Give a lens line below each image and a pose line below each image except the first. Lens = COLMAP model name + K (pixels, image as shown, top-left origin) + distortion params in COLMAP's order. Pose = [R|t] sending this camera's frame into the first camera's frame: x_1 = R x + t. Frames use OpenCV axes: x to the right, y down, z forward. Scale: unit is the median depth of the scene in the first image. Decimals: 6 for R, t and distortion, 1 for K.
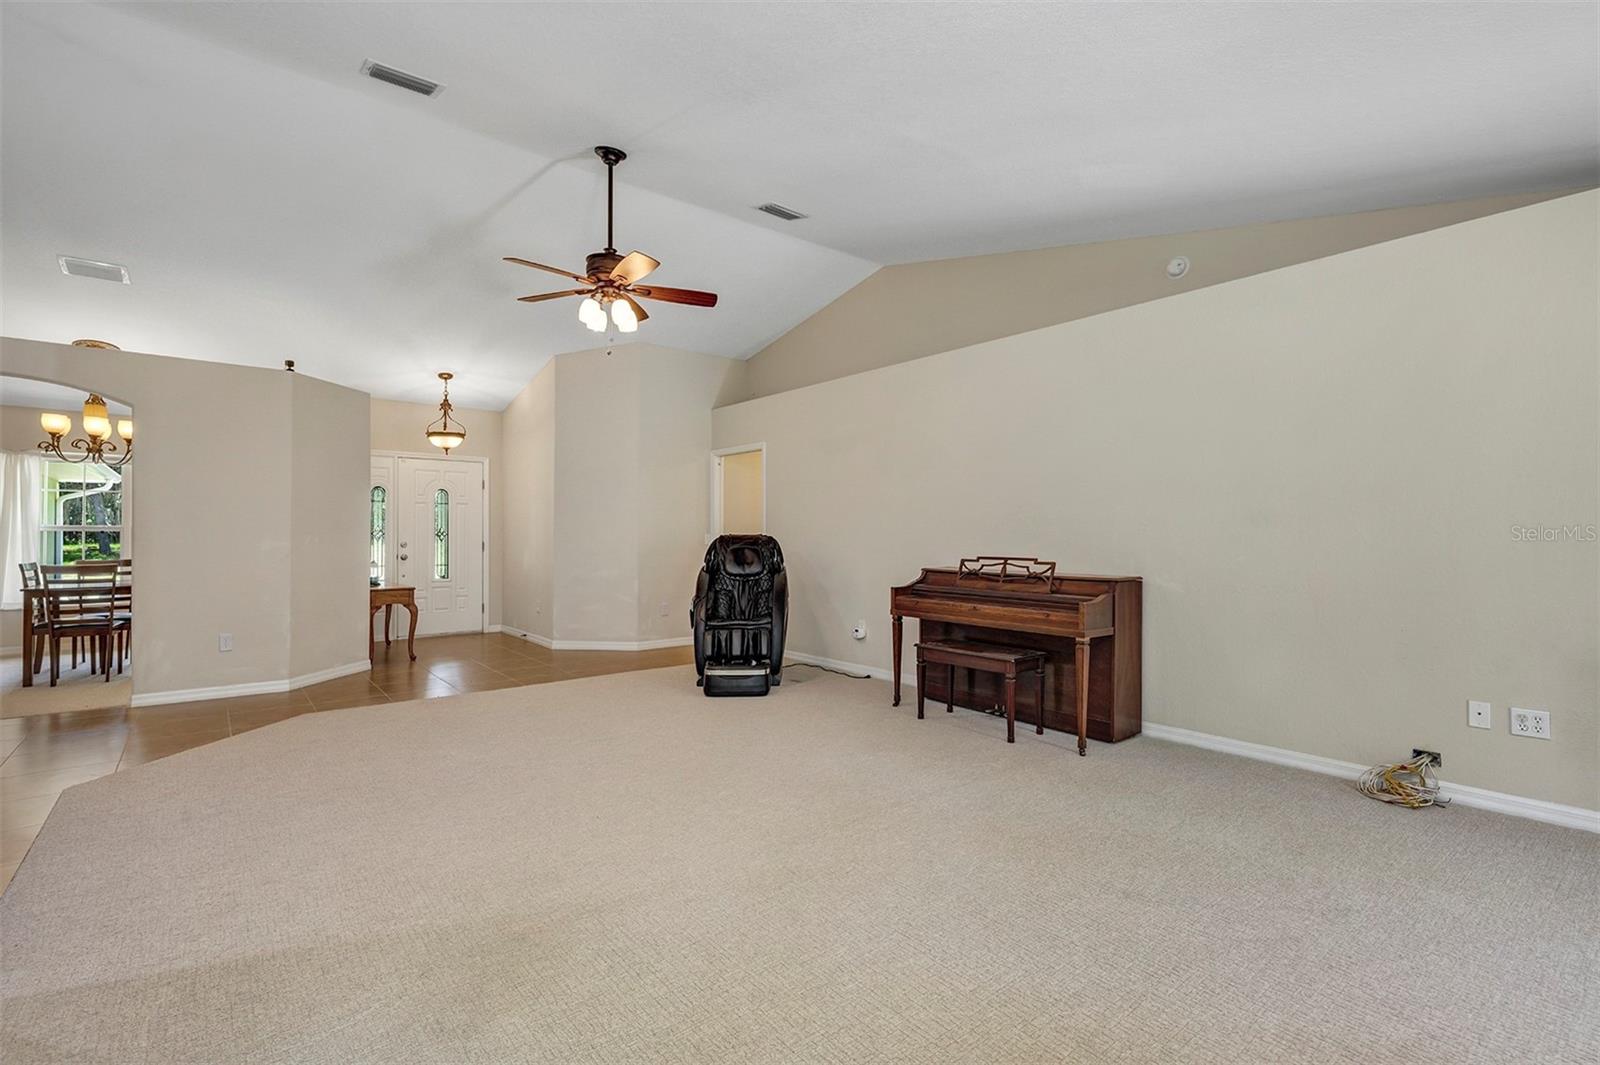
lens RADIAL K [[731.8, 0, 801.2], [0, 731.8, 533.1], [0, 0, 1]] dist [0.011519, -0.001412]
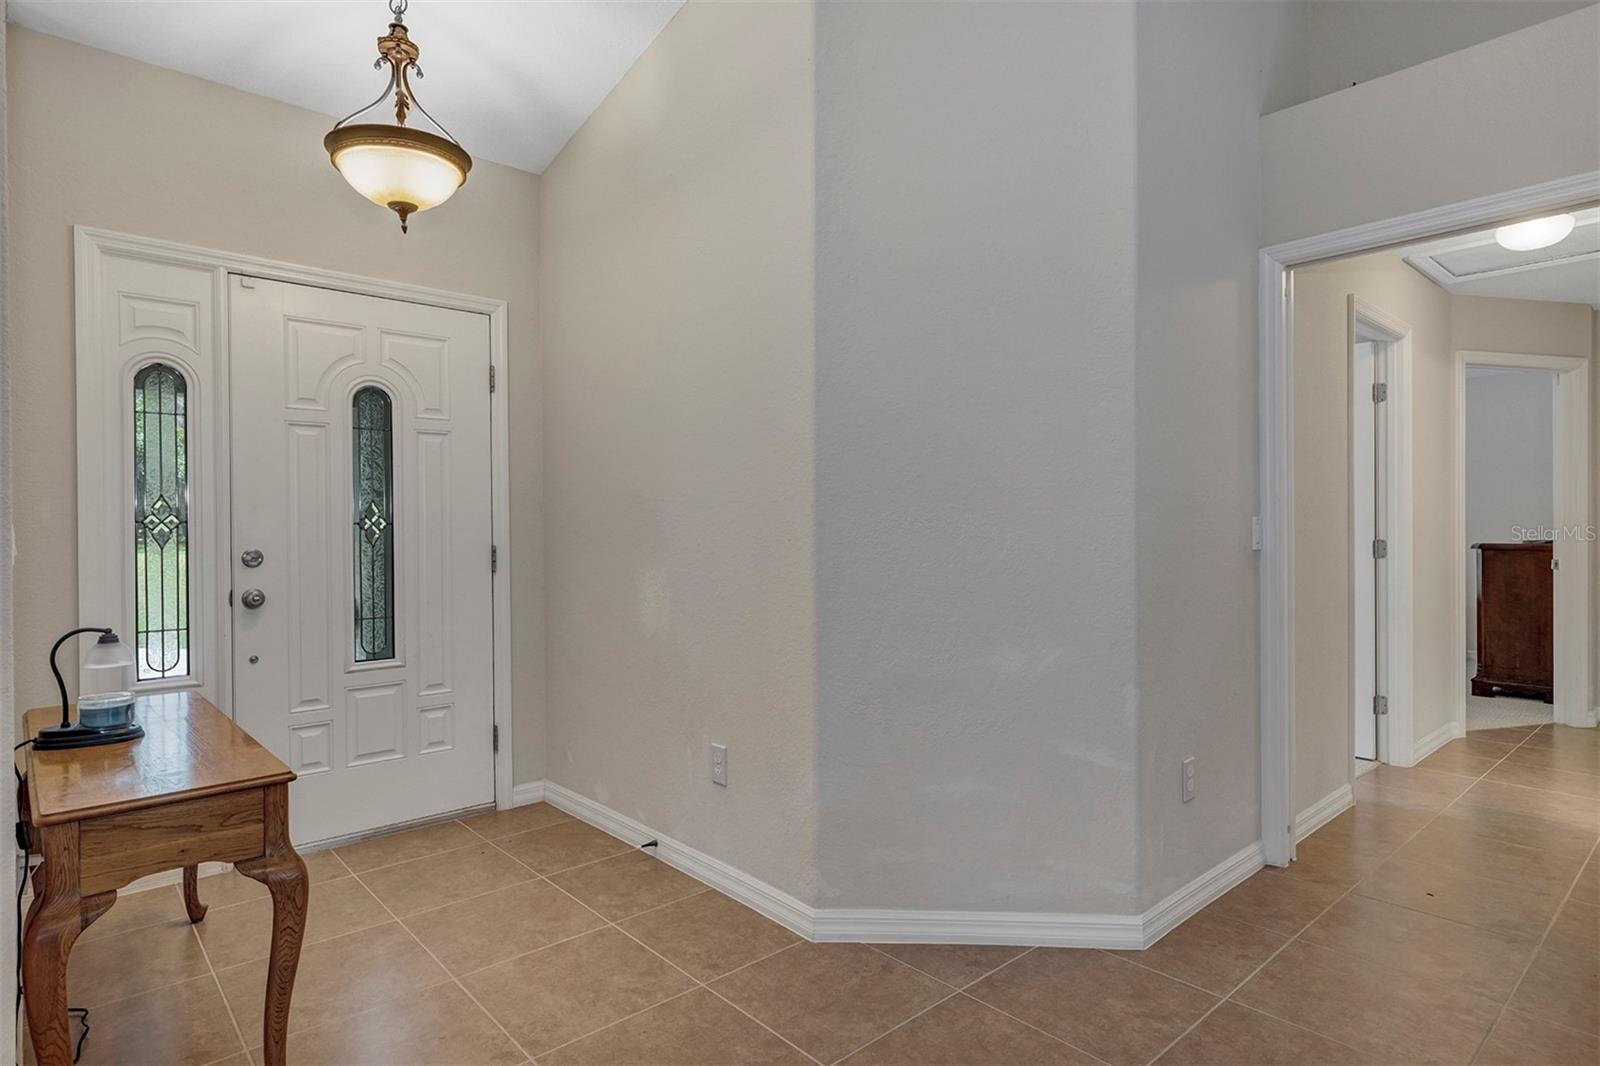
lens RADIAL K [[849.6, 0, 788.7], [0, 849.6, 537.3], [0, 0, 1]] dist [0.010330, -0.000815]
pose [[0.998954, -0.008102, 0.045000, -0.334096], [0.007639, 0.999916, 0.010451, 0.004830], [-0.045081, -0.010097, 0.998932, 0.635415]]
